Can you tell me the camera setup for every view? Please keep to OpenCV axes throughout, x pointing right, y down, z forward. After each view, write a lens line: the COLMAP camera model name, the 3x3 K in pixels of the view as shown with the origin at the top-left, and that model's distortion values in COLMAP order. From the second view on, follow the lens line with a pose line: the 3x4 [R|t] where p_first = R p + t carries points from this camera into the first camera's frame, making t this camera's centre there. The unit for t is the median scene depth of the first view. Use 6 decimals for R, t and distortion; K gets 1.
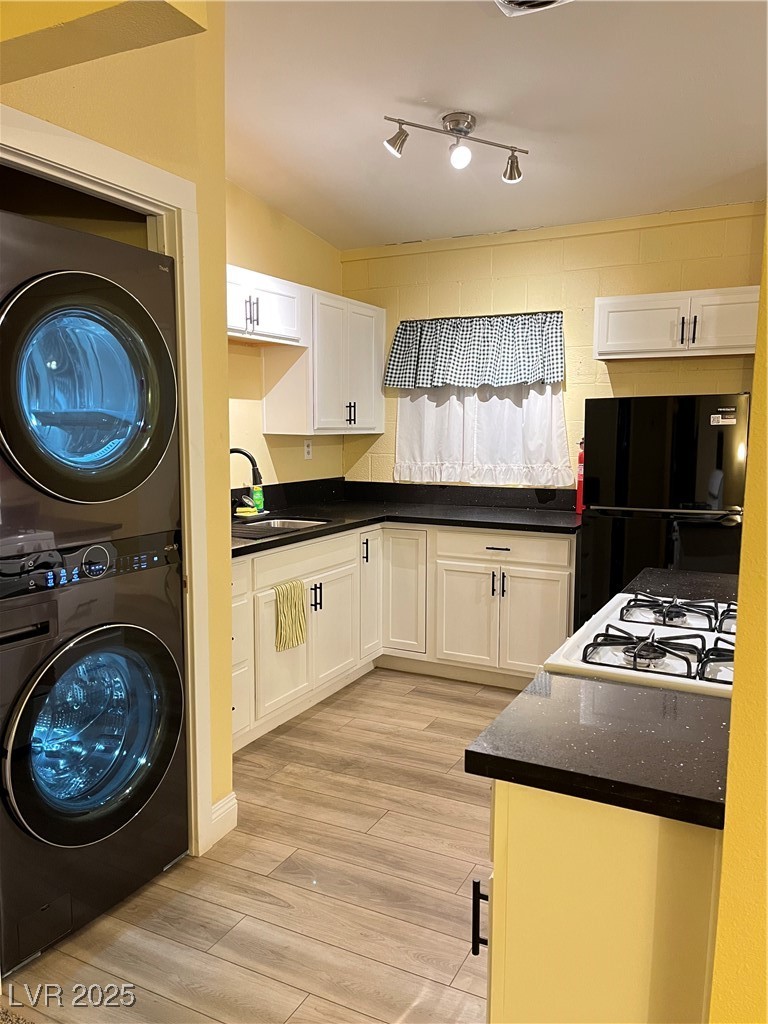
lens RADIAL K [[771.5, 0, 390.1], [0, 771.5, 519.3], [0, 0, 1]] dist [0.073428, -0.088582]
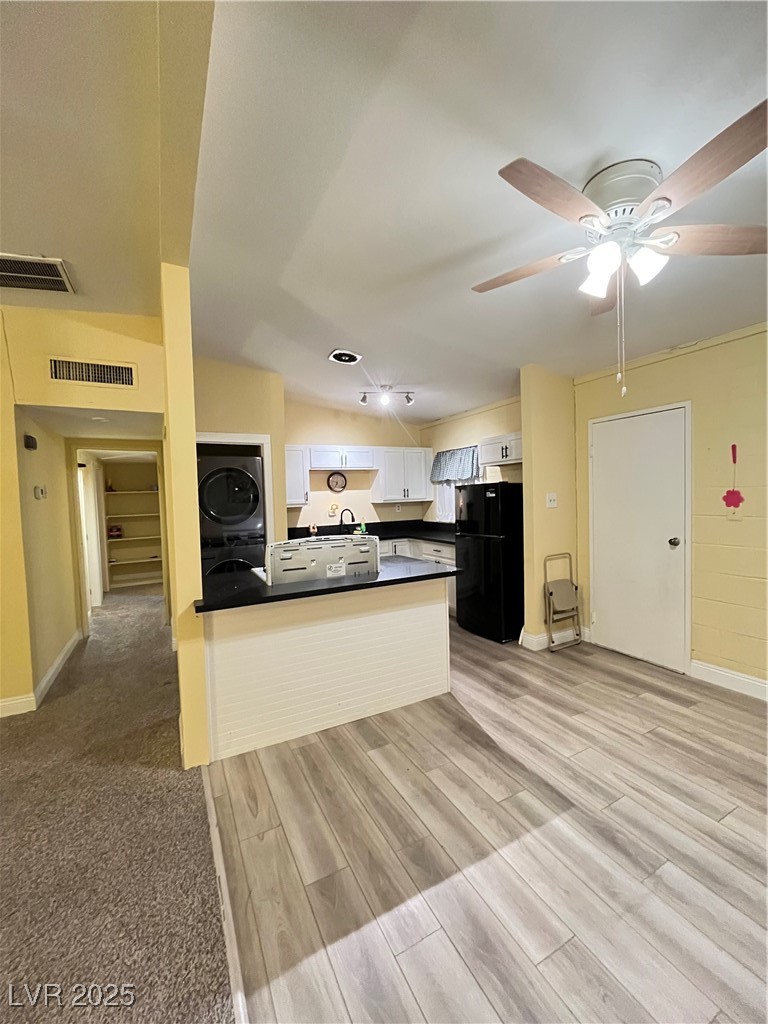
lens RADIAL K [[415.6, 0, 384.6], [0, 415.6, 510.4], [0, 0, 1]] dist [-0.003652, 0.000942]
pose [[0.811944, -0.009237, -0.583662, 0.740862], [-0.035595, 0.997231, -0.065298, 0.004897], [0.582649, 0.073793, 0.809367, -0.104546]]
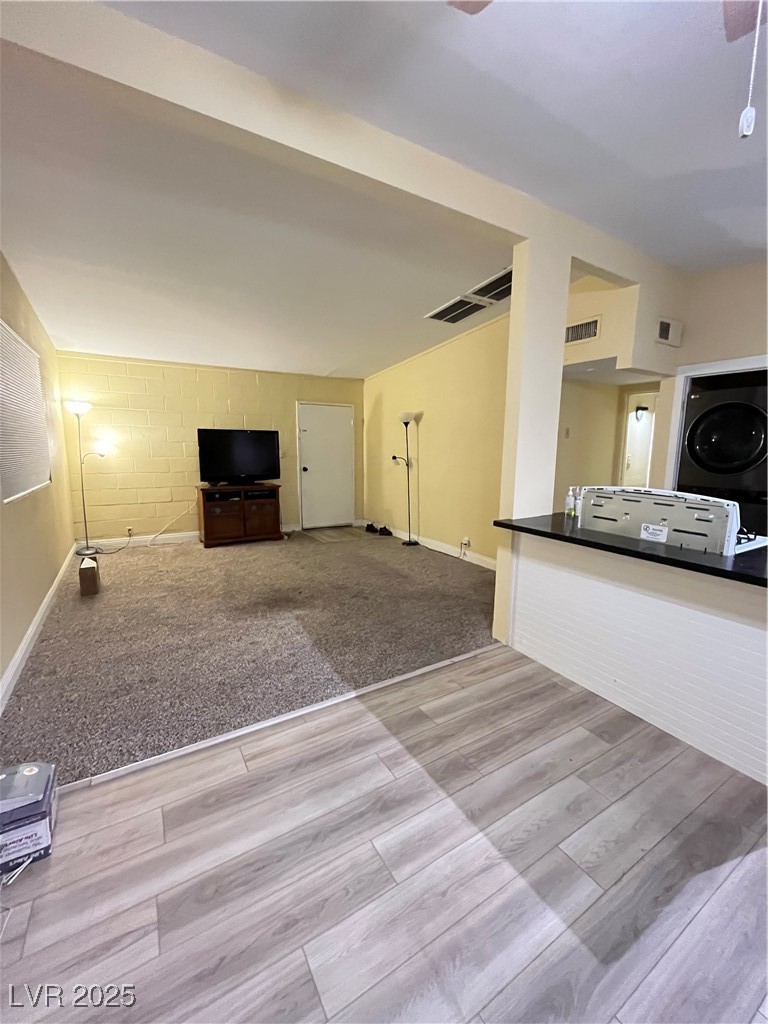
lens RADIAL K [[415.6, 0, 384.4], [0, 415.6, 510.1], [0, 0, 1]] dist [-0.003652, 0.000942]
pose [[-0.532684, 0.120143, -0.837743, 0.919744], [-0.113665, 0.970748, 0.211492, -0.043737], [0.838646, 0.207881, -0.503446, 0.385577]]
